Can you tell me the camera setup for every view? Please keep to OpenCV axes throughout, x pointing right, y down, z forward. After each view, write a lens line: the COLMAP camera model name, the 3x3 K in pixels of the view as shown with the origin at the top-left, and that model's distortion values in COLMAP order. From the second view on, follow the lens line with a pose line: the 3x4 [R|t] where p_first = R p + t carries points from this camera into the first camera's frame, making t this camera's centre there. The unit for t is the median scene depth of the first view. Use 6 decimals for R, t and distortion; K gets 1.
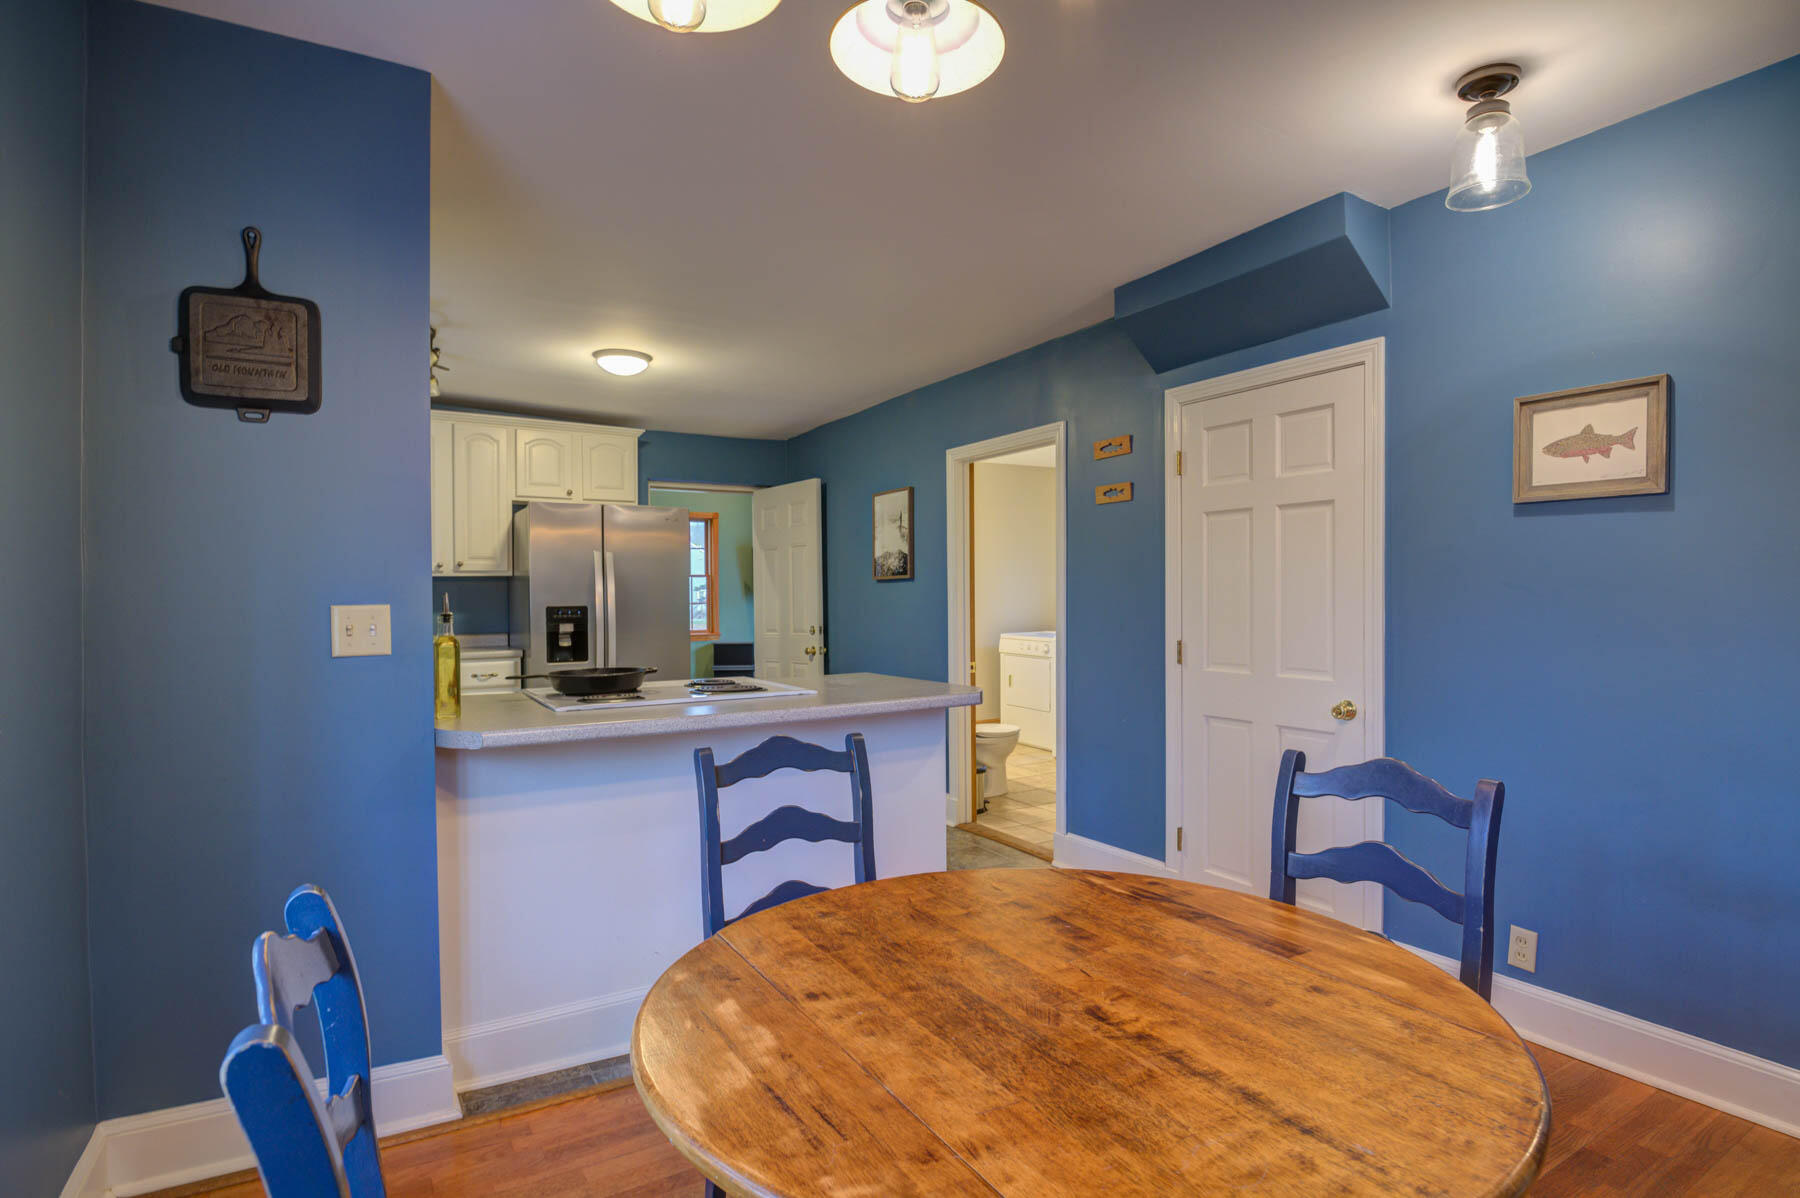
lens RADIAL K [[920.1, 0, 895.6], [0, 920.1, 599.1], [0, 0, 1]] dist [-0.004349, -0.000226]
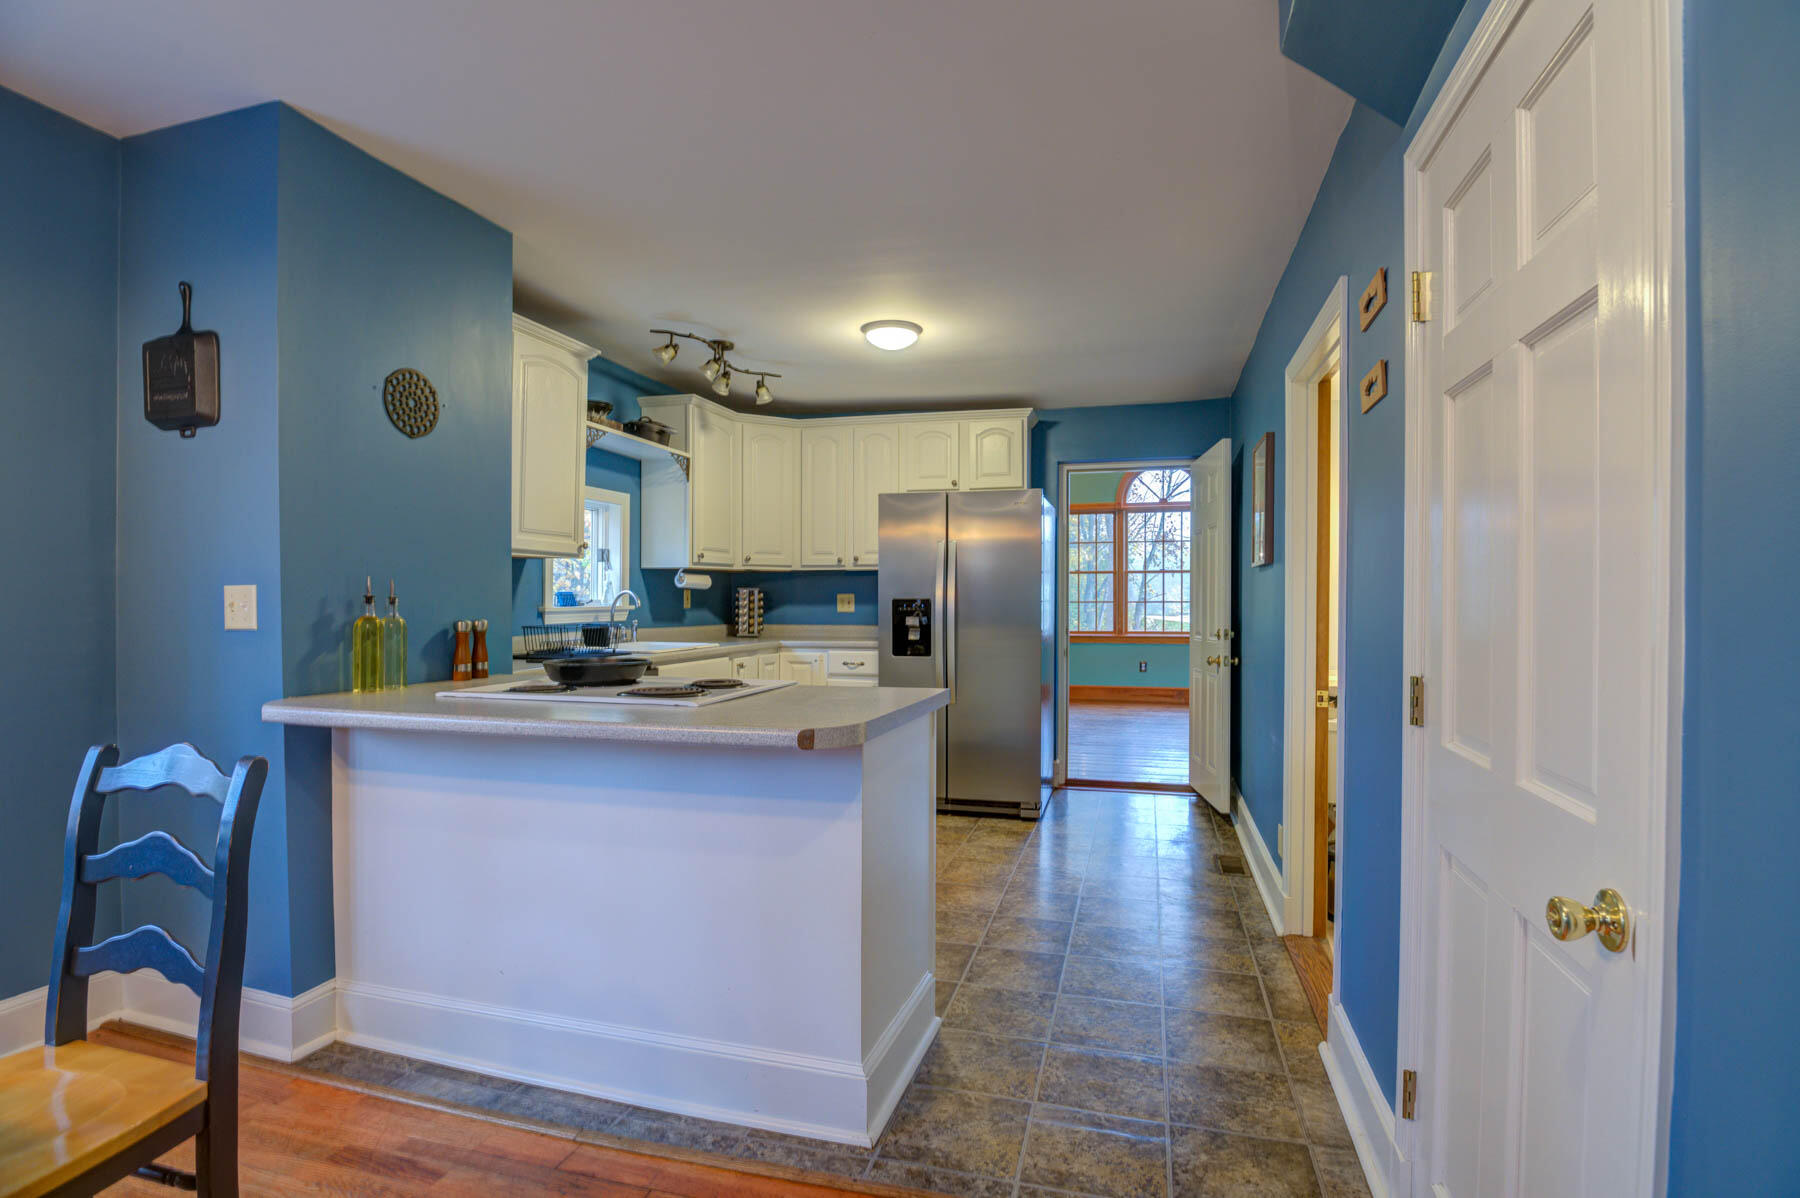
lens RADIAL K [[879.6, 0, 898.2], [0, 879.6, 600.0], [0, 0, 1]] dist [-0.021033, 0.000050]
pose [[0.680856, 0.010249, -0.732346, 0.361354], [-0.009685, 0.999941, 0.004989, 0.005243], [0.732353, 0.003696, 0.680915, 0.400310]]
